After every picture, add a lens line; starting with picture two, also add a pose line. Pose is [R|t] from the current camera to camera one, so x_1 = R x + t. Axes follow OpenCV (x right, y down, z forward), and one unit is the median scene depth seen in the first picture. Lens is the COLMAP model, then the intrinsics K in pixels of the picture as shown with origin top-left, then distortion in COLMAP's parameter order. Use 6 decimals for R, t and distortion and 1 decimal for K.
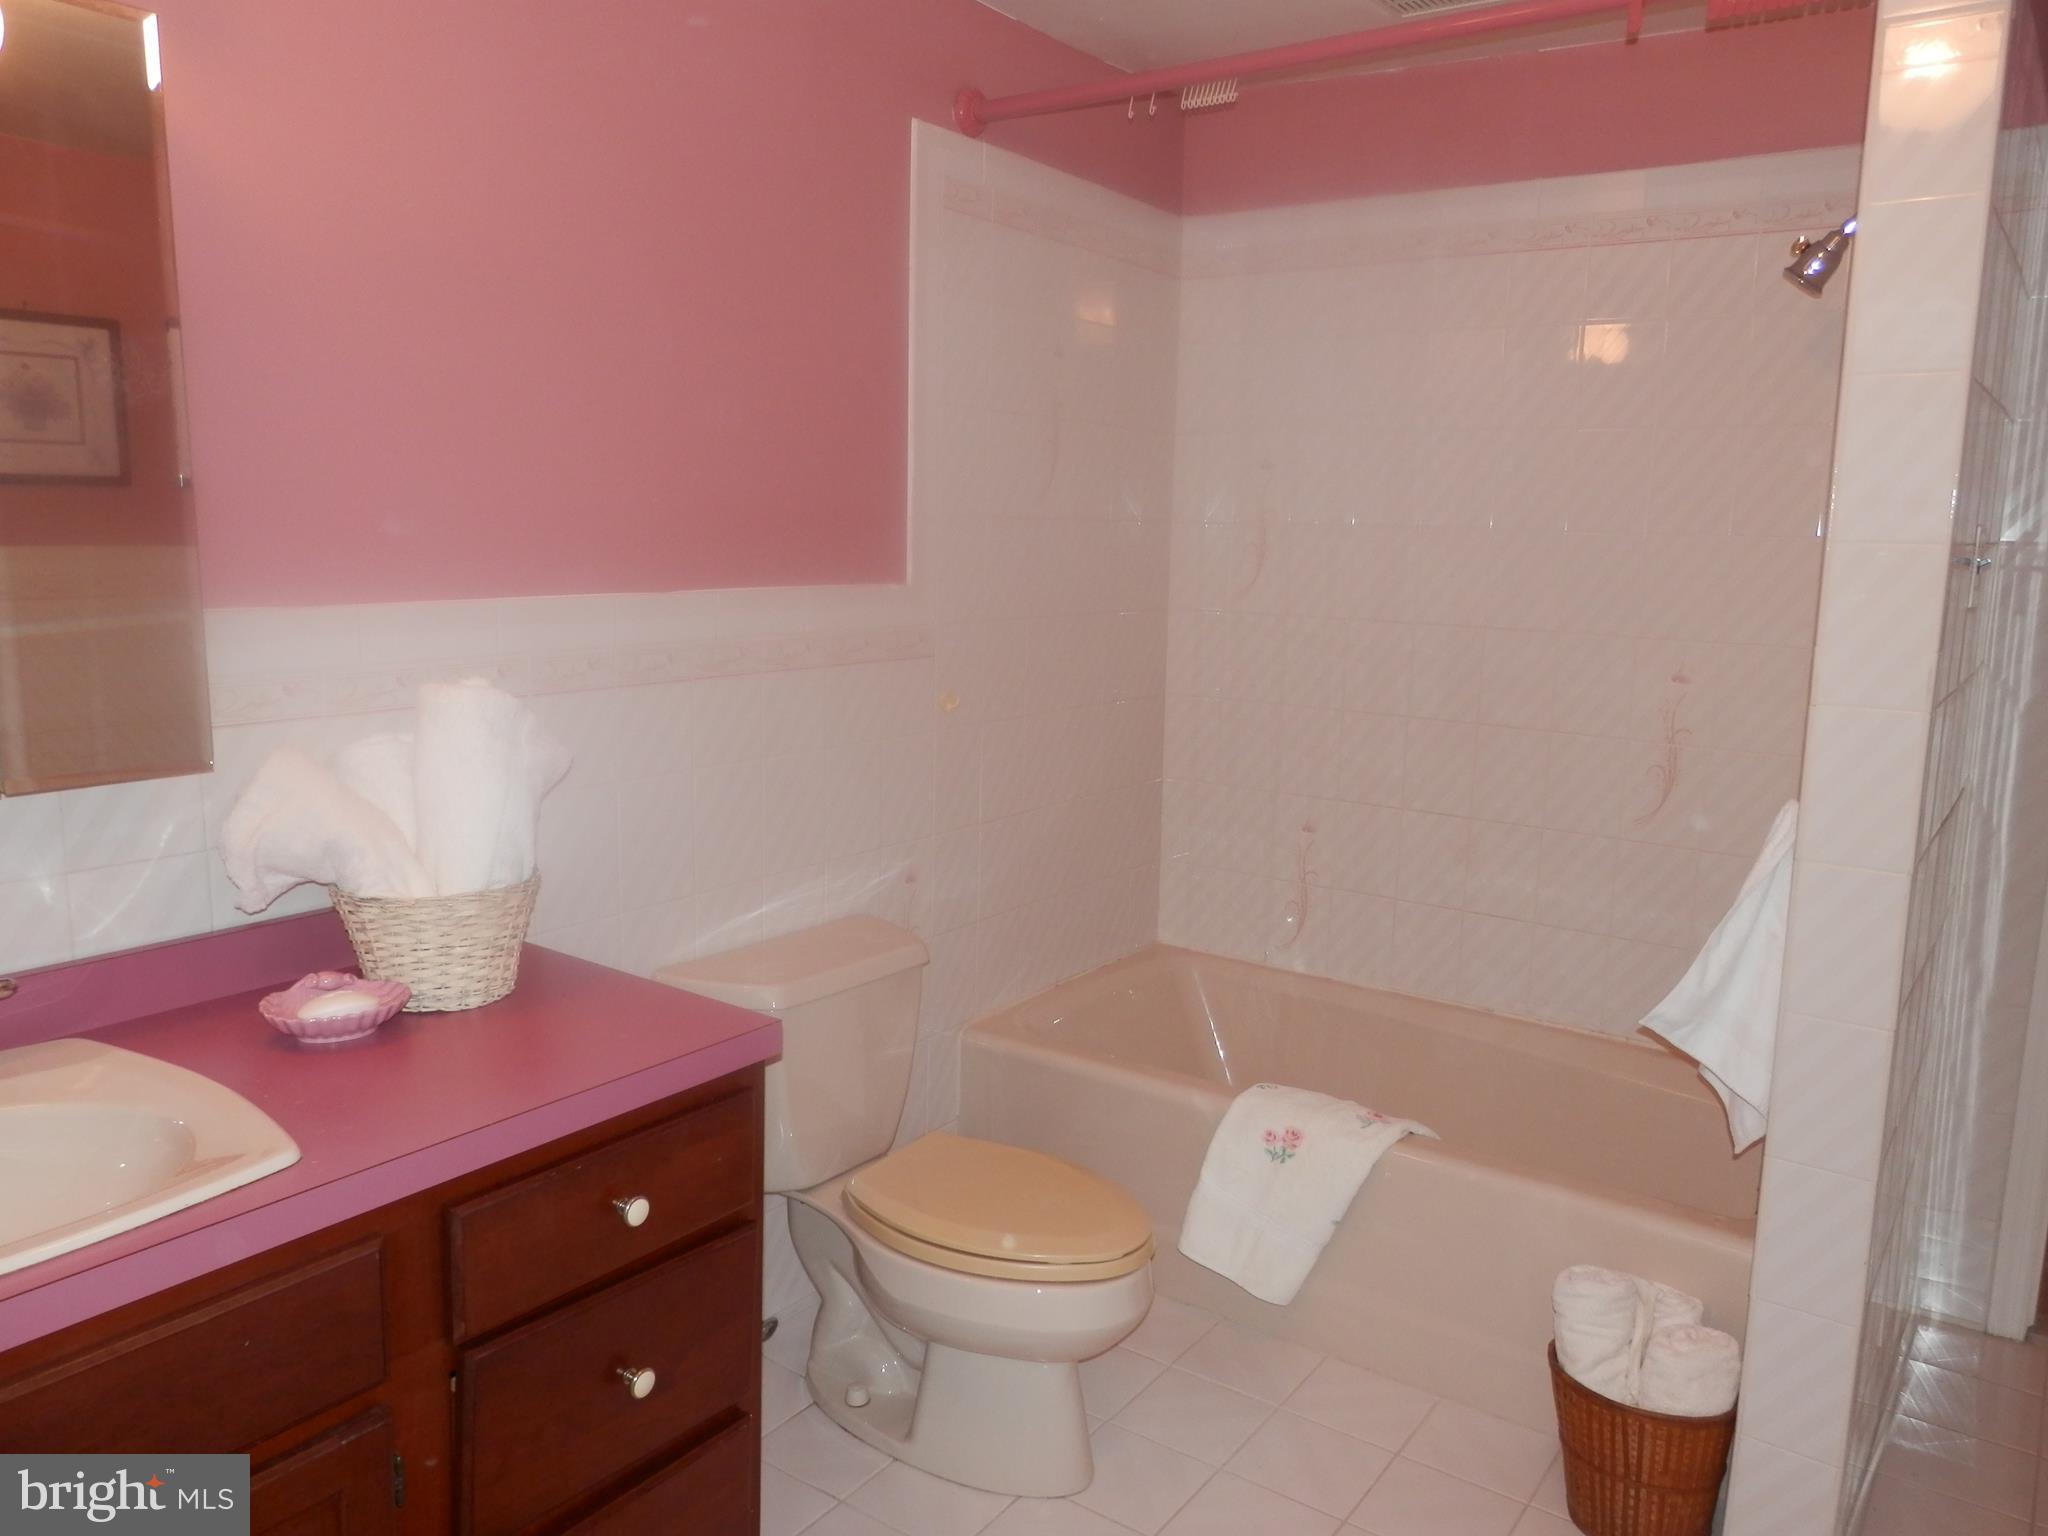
lens RADIAL K [[1504.9, 0, 1024.0], [0, 1504.9, 768.0], [0, 0, 1]] dist [-0.004850, 0.003751]
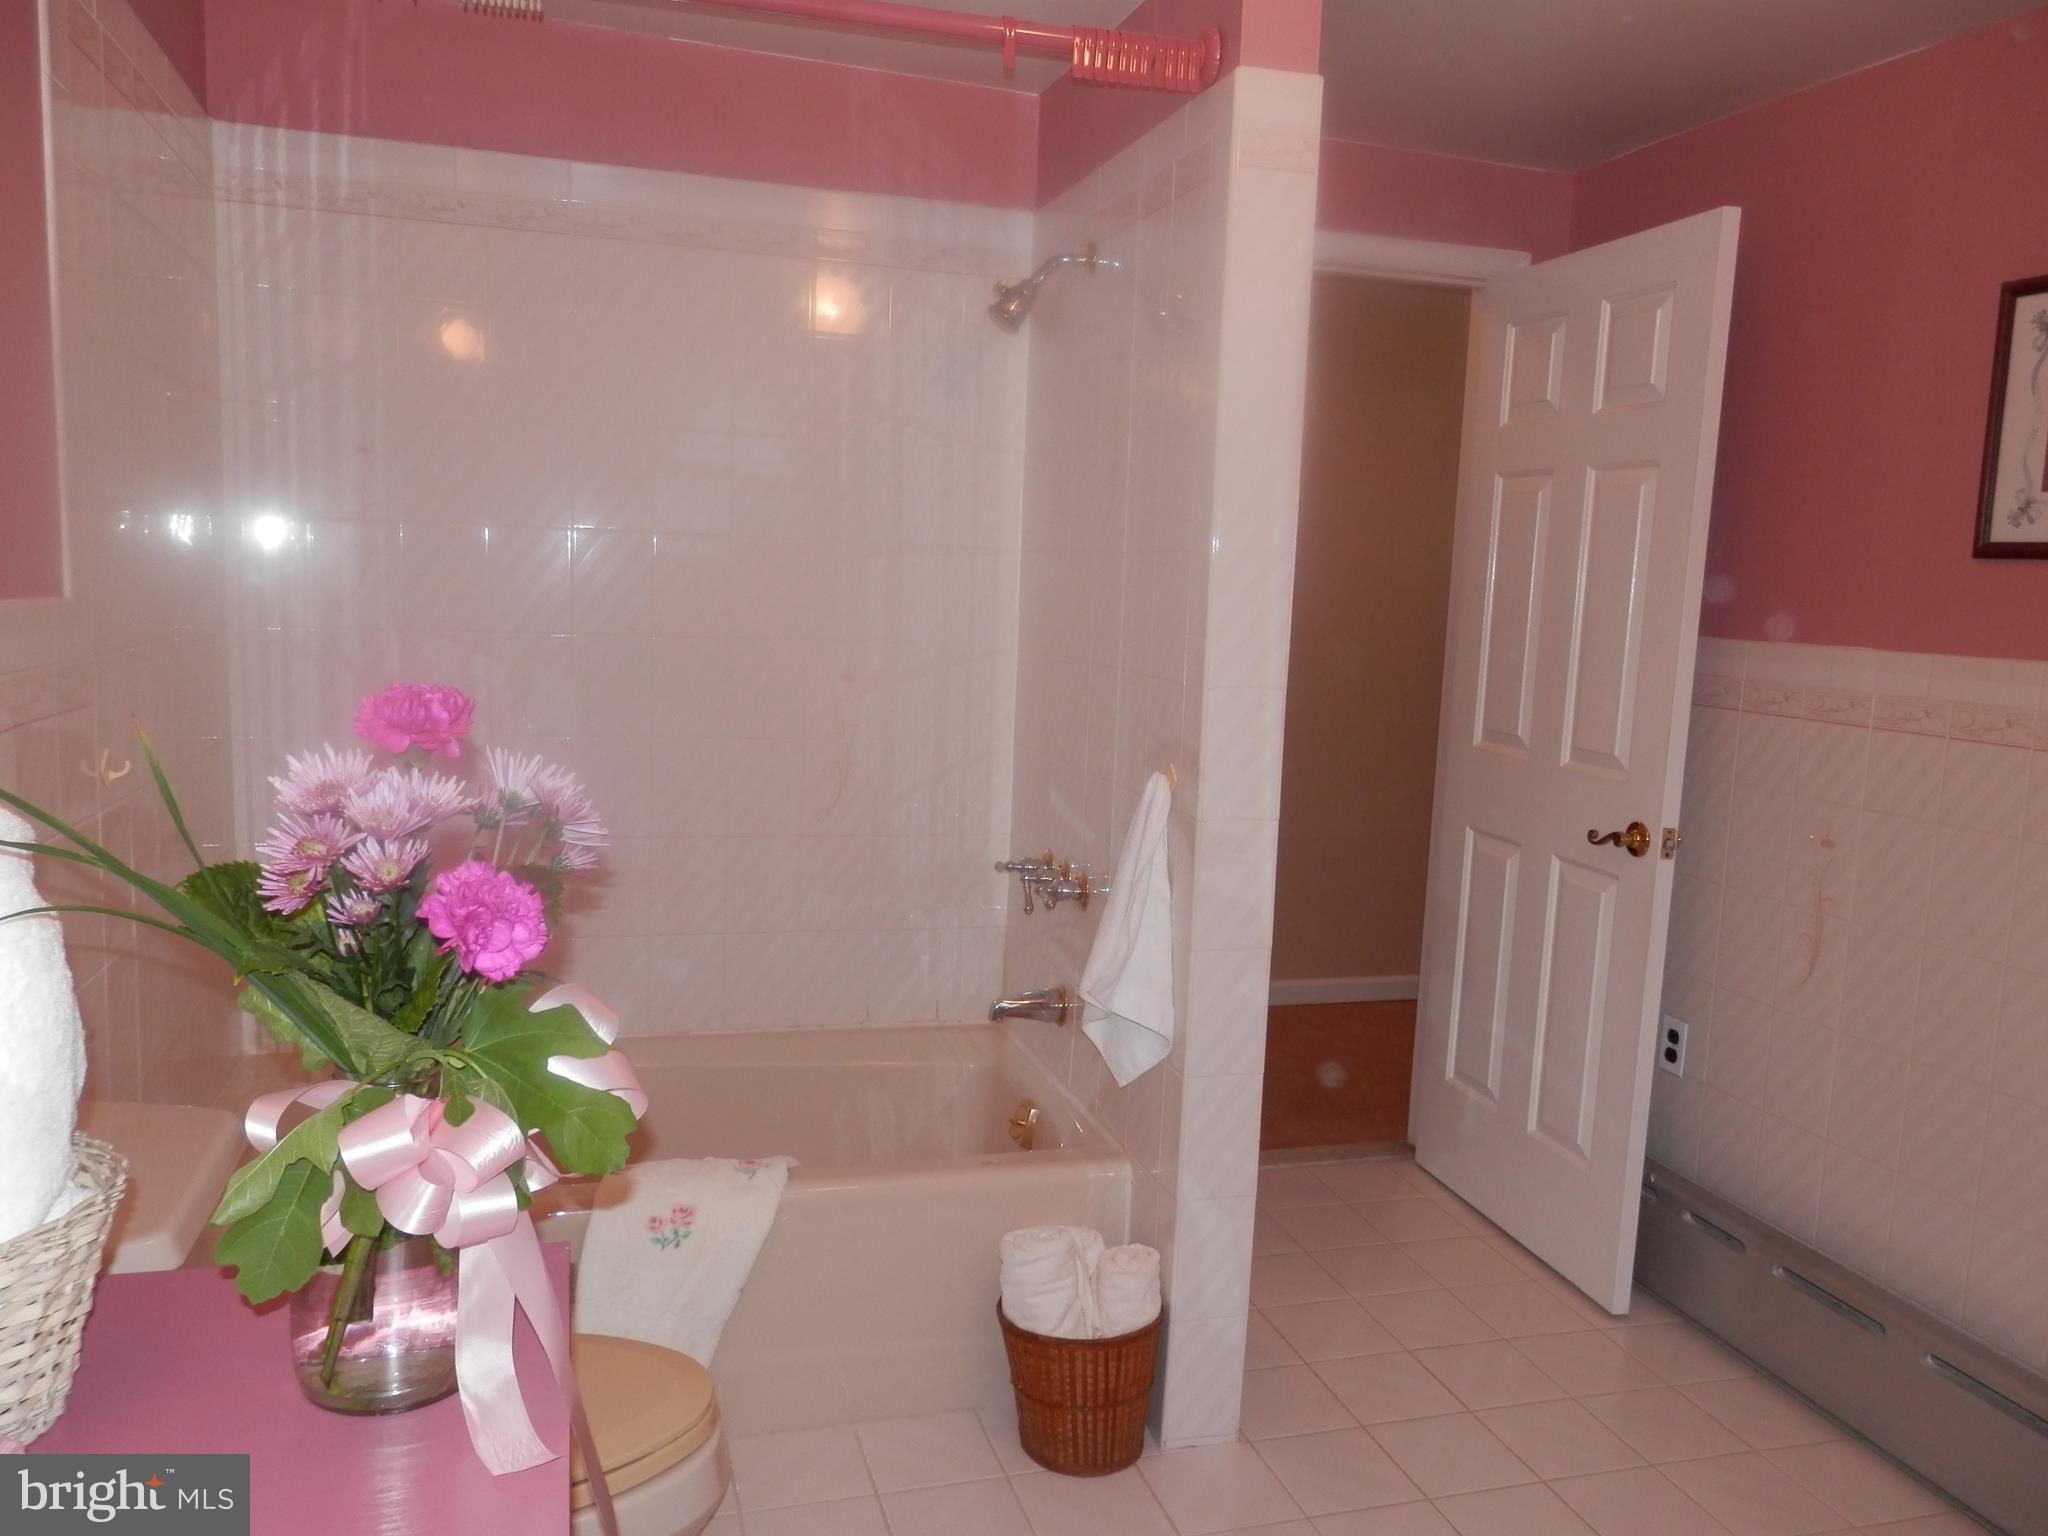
lens RADIAL K [[1504.9, 0, 1024.0], [0, 1504.9, 768.0], [0, 0, 1]] dist [-0.004850, 0.003751]
pose [[0.614278, -0.104060, 0.782198, -0.447782], [0.095224, 0.993798, 0.057429, -0.060316], [-0.783323, 0.039206, 0.620378, 0.340842]]
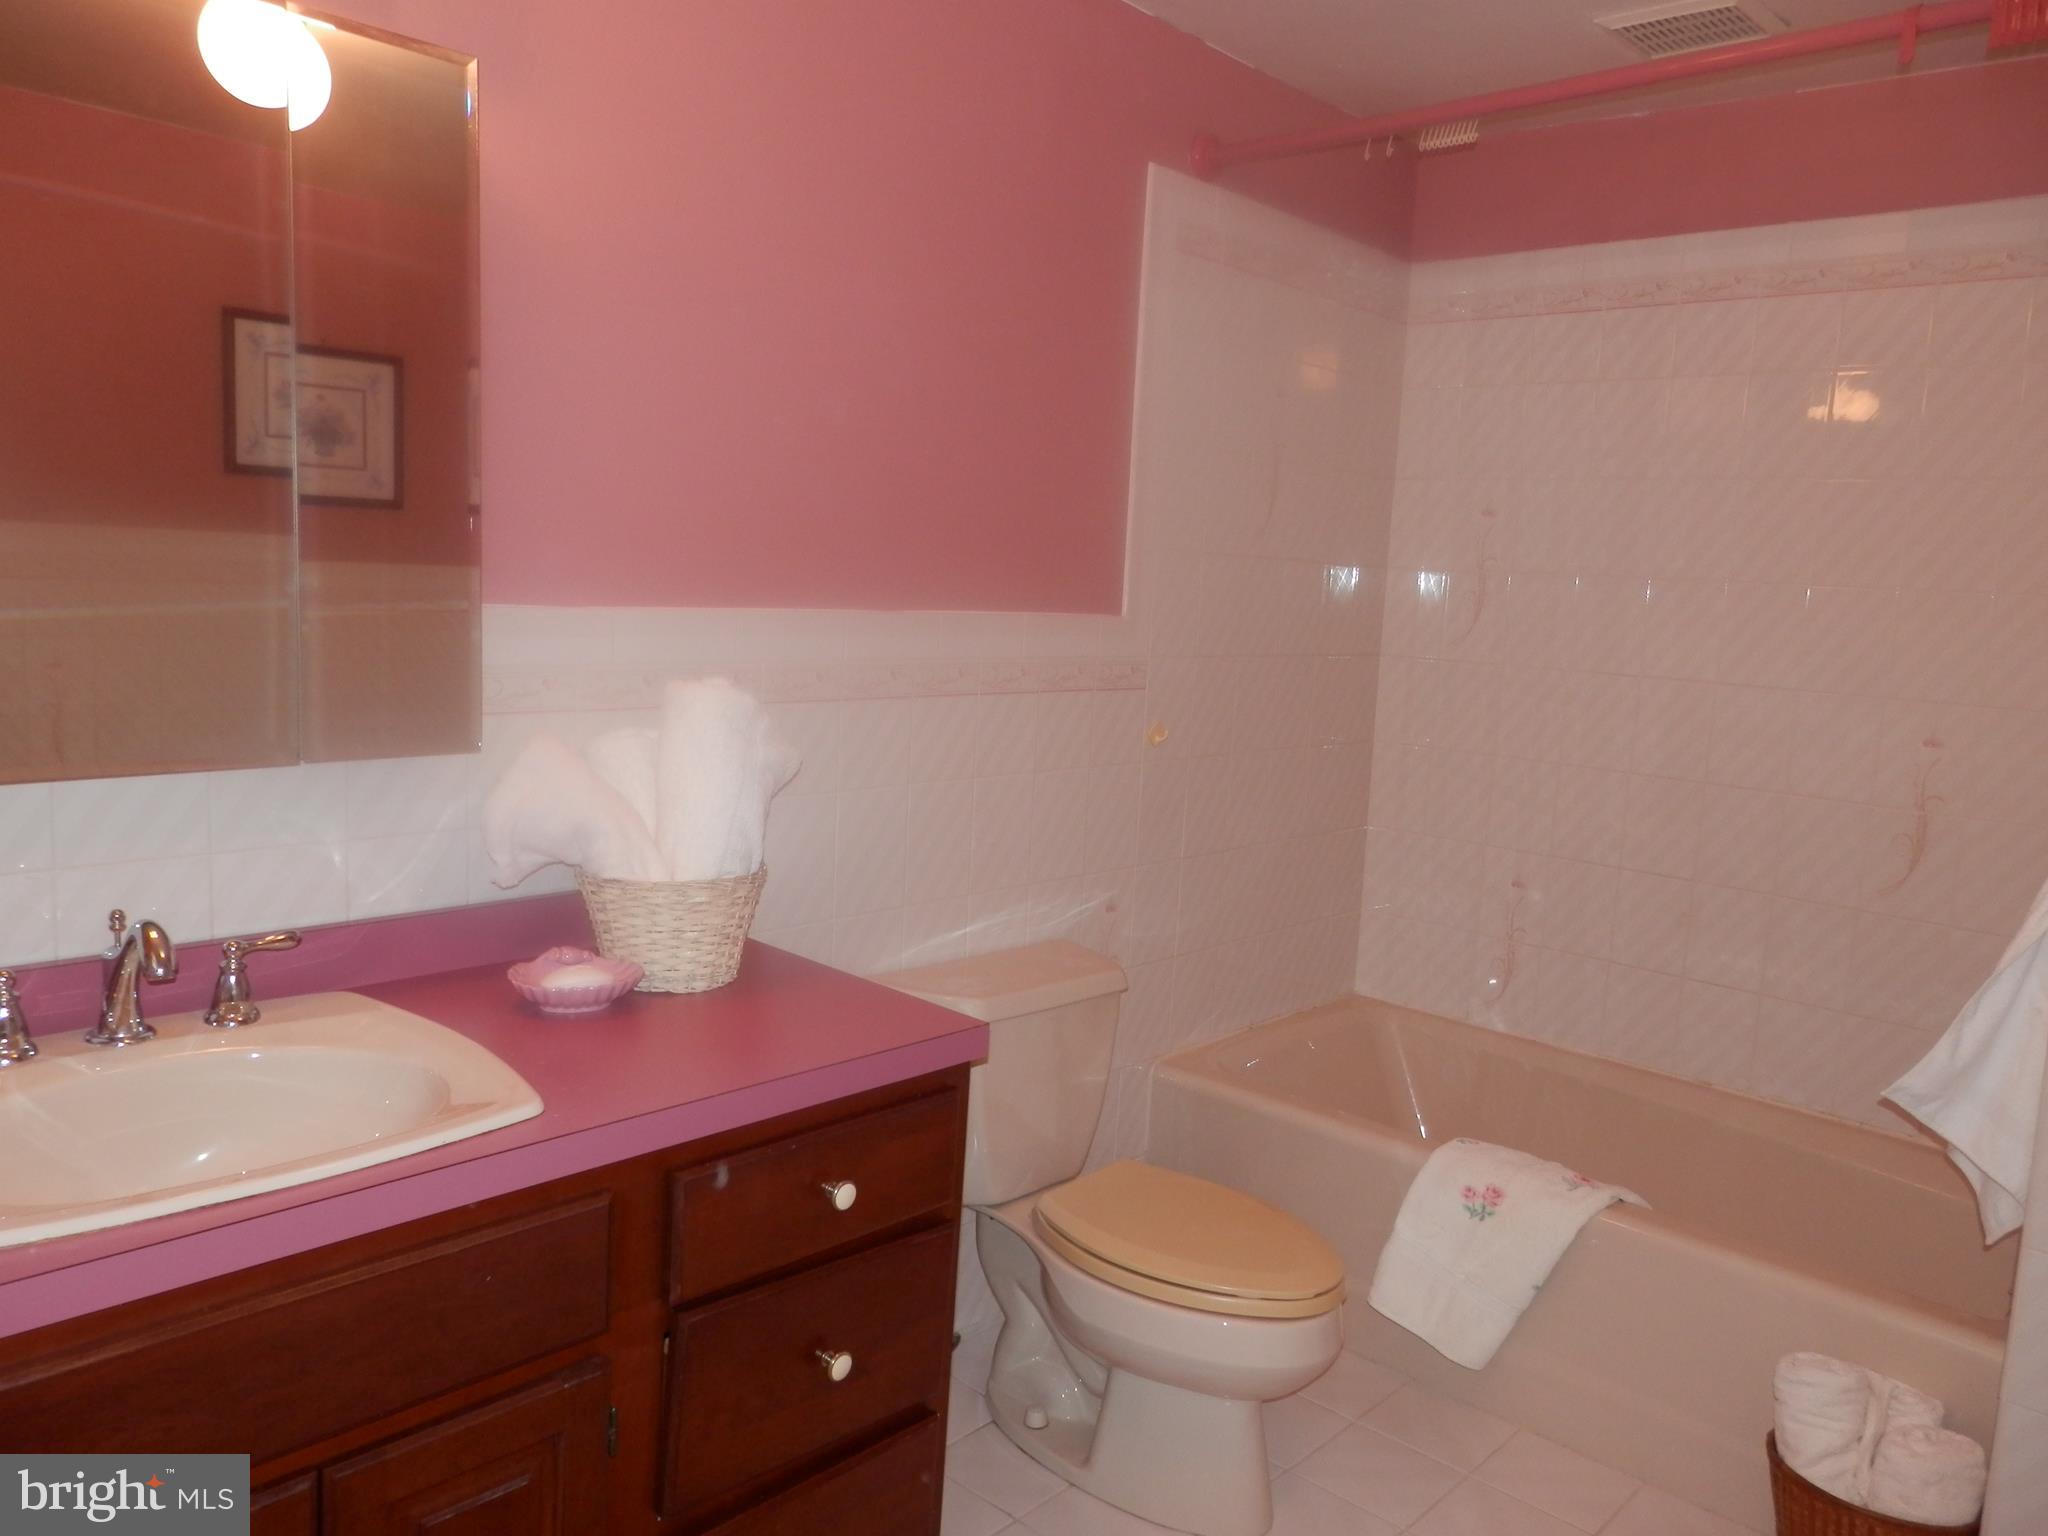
lens RADIAL K [[1499.6, 0, 1024.0], [0, 1499.6, 768.0], [0, 0, 1]] dist [0.001379, 0.000539]
pose [[0.990765, 0.044534, -0.128065, -0.011740], [-0.049000, 0.998288, -0.031933, 0.020133], [0.126424, 0.037913, 0.991252, -0.008906]]
